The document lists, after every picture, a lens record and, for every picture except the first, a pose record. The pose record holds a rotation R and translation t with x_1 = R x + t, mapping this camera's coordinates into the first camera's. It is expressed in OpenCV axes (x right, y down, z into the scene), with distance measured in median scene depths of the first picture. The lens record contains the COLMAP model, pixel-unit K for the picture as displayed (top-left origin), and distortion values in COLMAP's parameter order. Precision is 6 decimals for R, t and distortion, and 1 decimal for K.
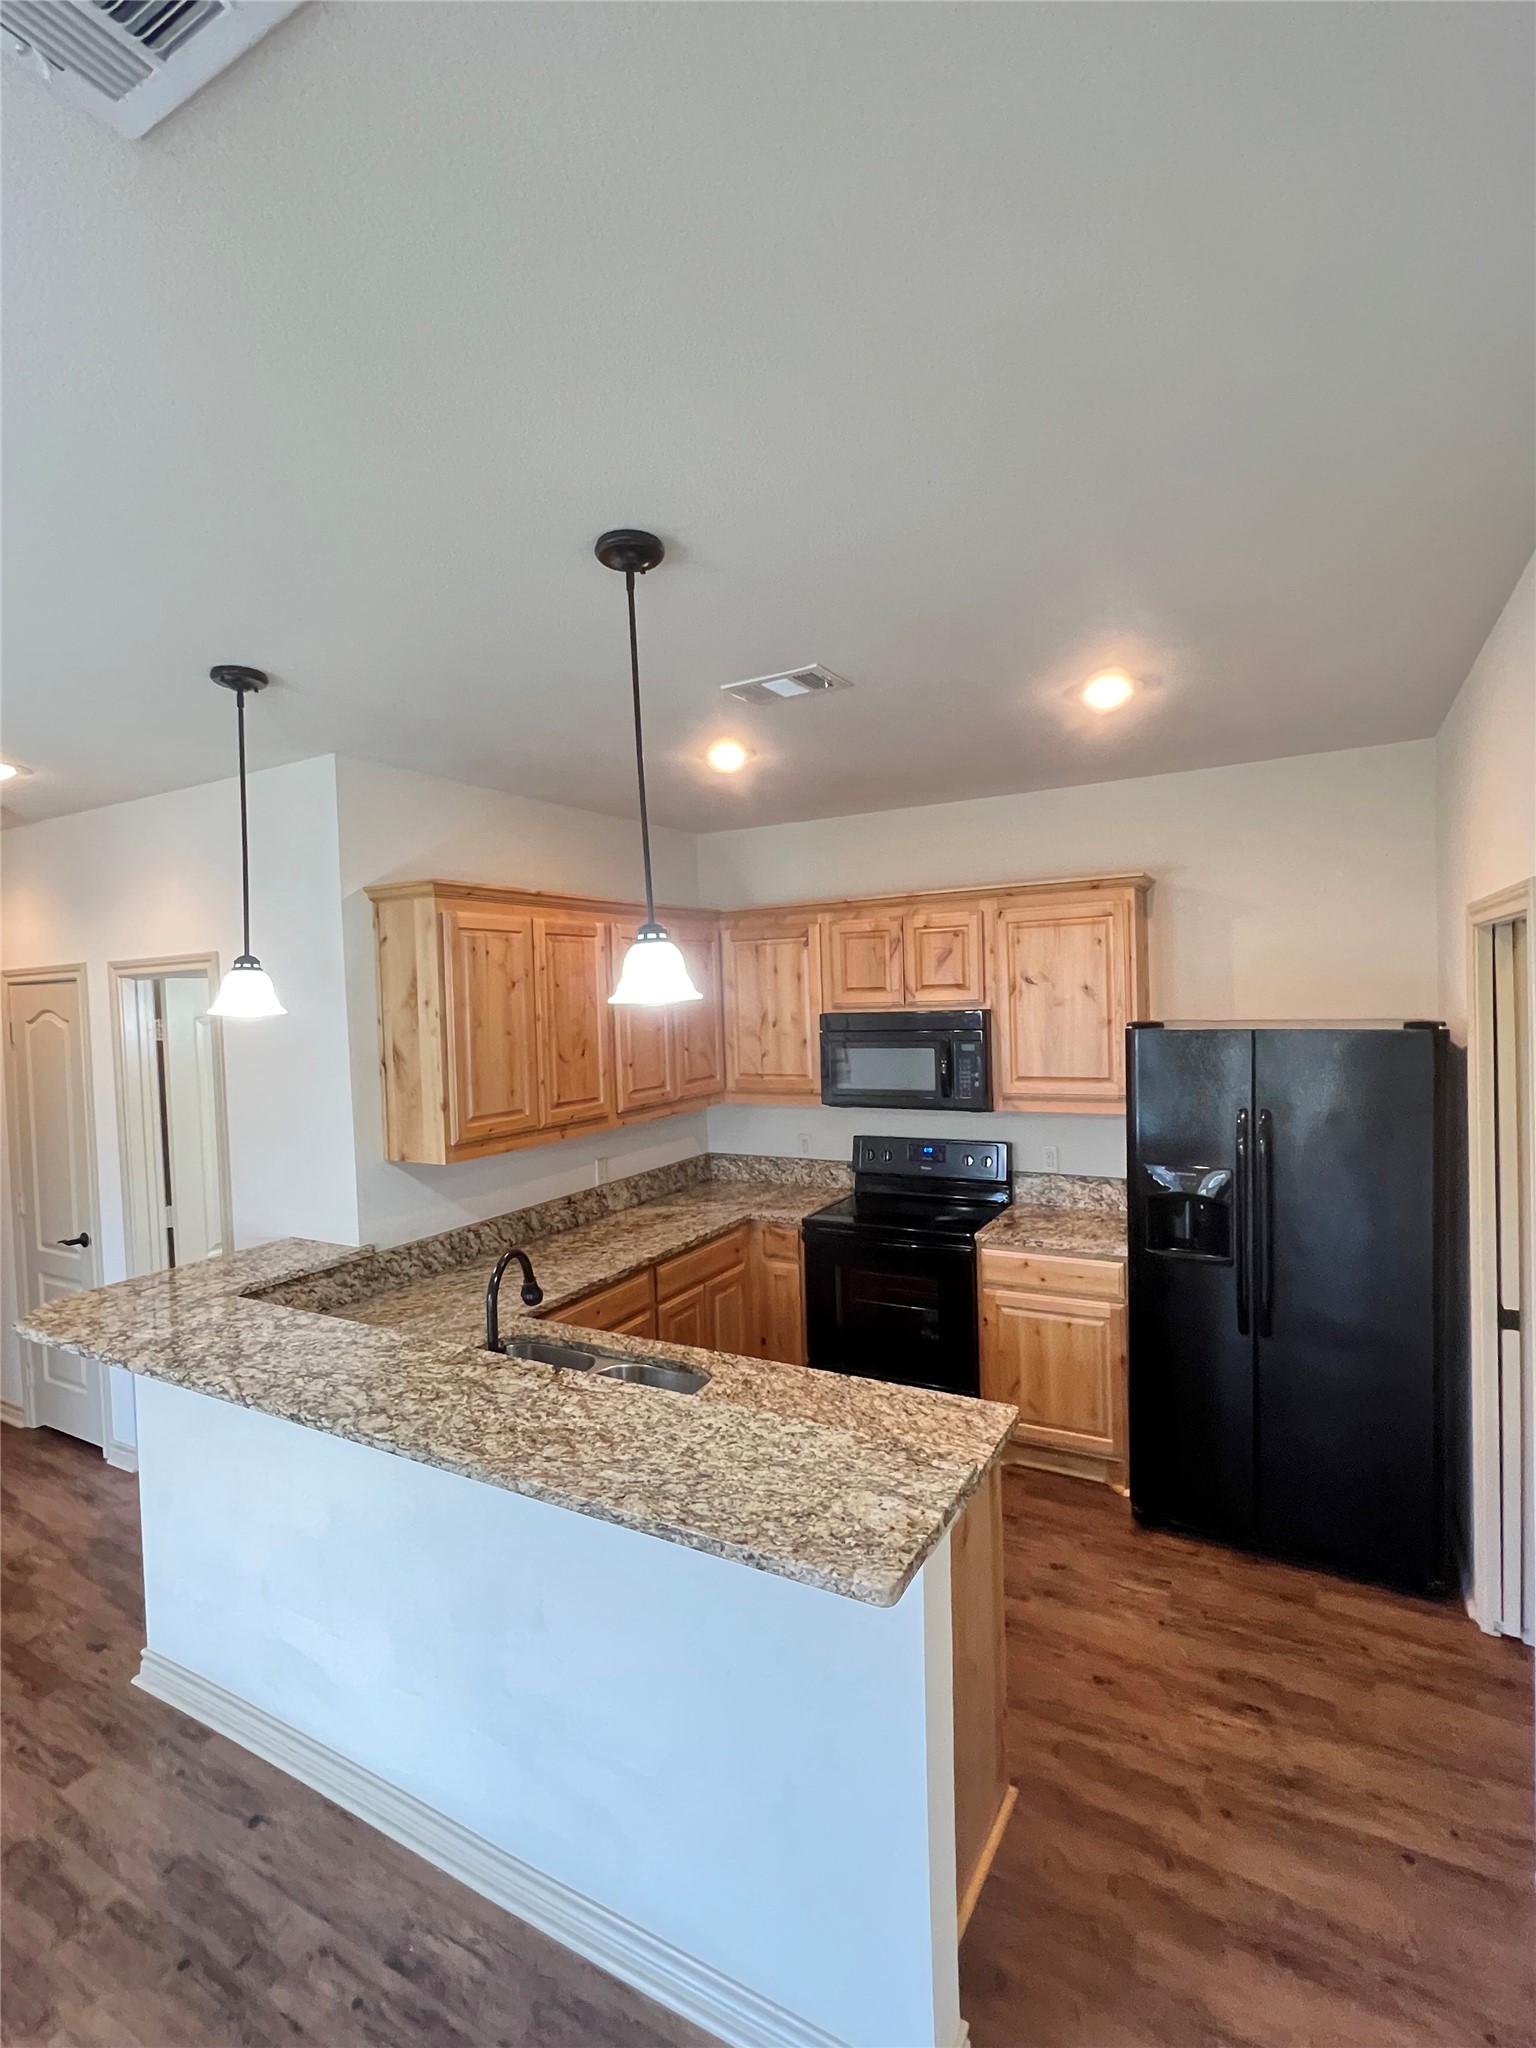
lens RADIAL K [[945.4, 0, 768.0], [0, 945.4, 1024.0], [0, 0, 1]] dist [-0.003691, 0.001095]
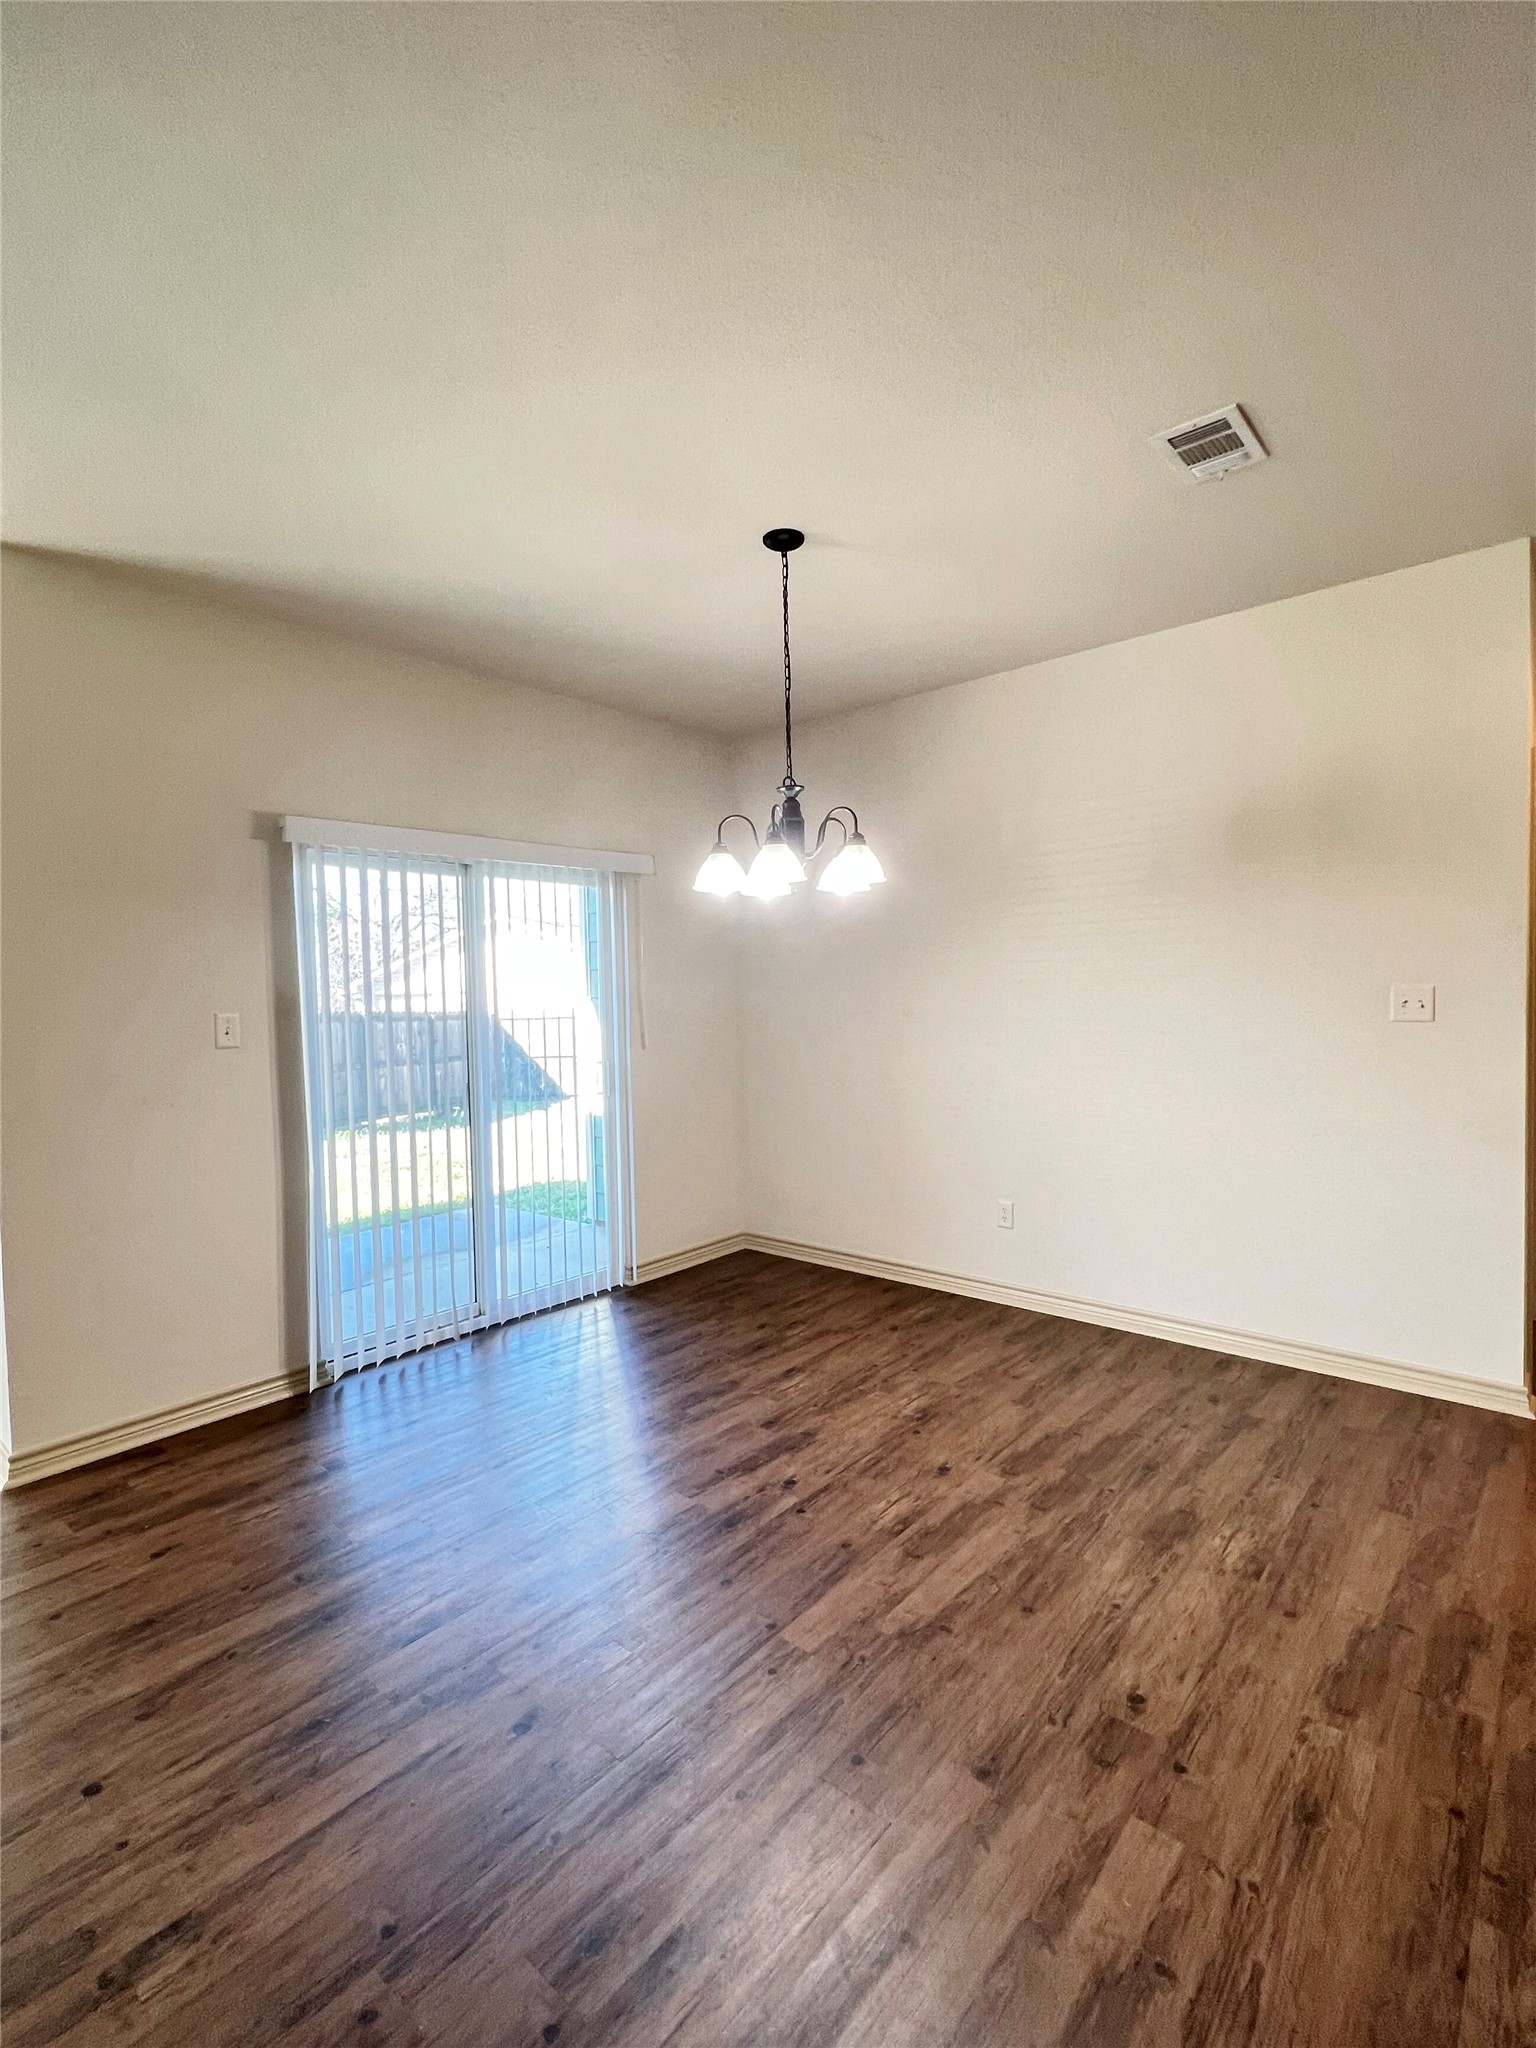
lens RADIAL K [[945.4, 0, 768.0], [0, 945.4, 1024.0], [0, 0, 1]] dist [-0.003691, 0.001095]
pose [[-0.192739, 0.073718, -0.978477, 0.146496], [-0.004833, 0.997091, 0.076072, 0.129165], [0.981238, 0.019391, -0.191822, 0.297966]]
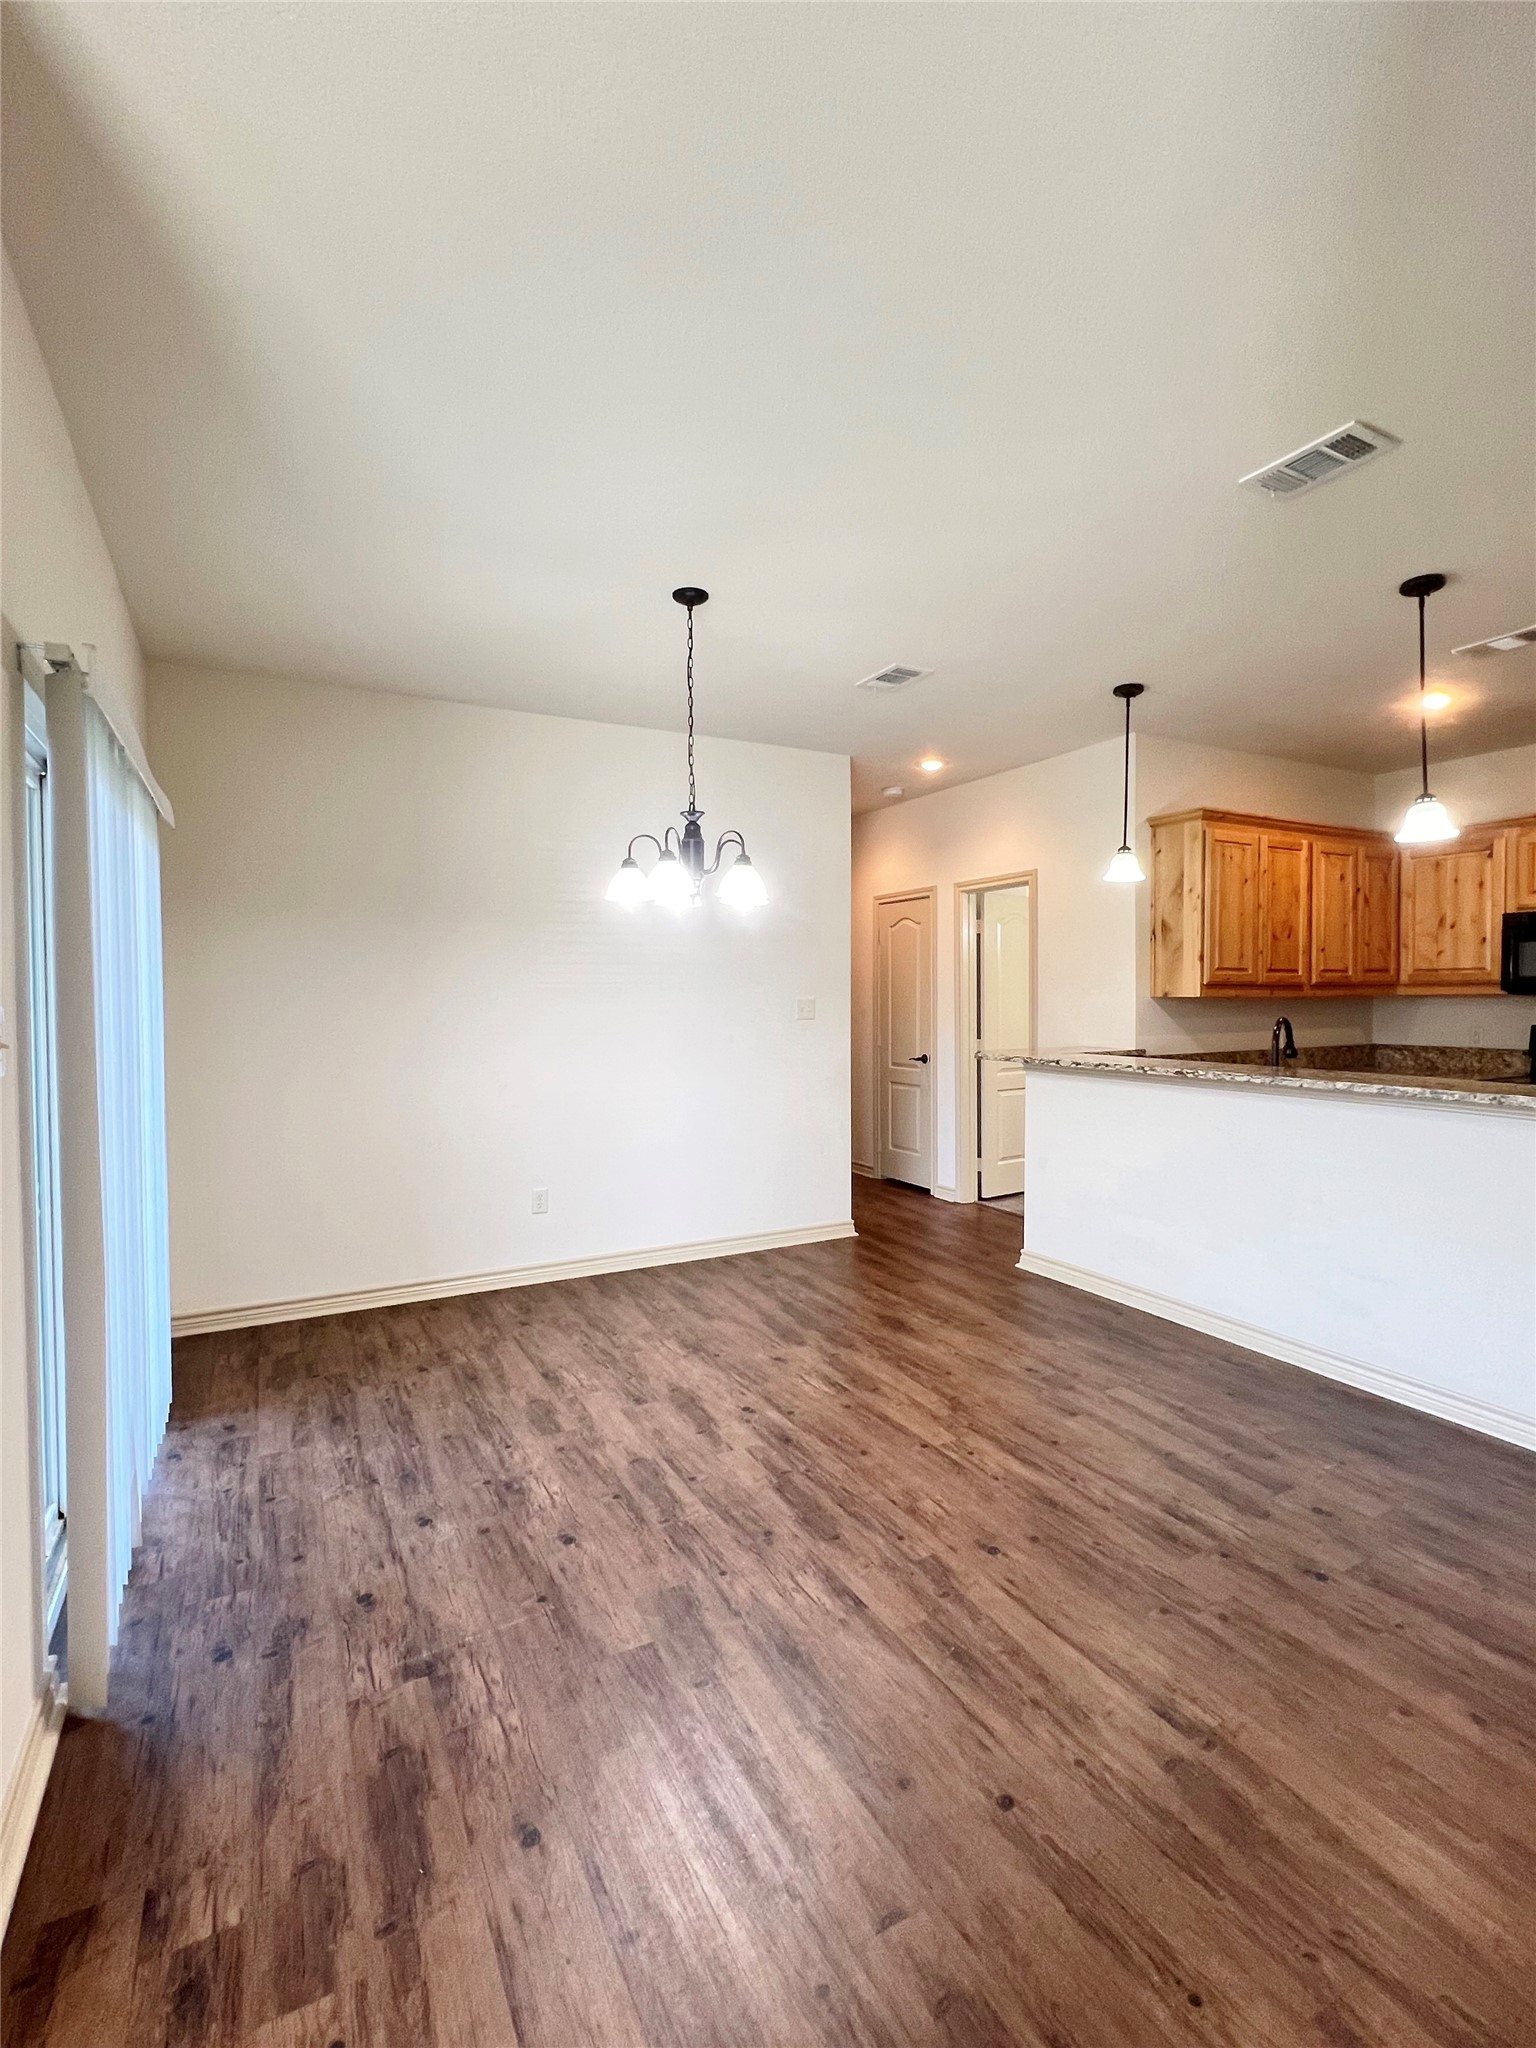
lens RADIAL K [[945.4, 0, 768.0], [0, 945.4, 1024.0], [0, 0, 1]] dist [-0.003691, 0.001095]
pose [[0.843782, 0.043239, -0.534941, -0.102260], [-0.040282, 0.999040, 0.017213, 0.177059], [0.535172, 0.007024, 0.844714, -0.593432]]
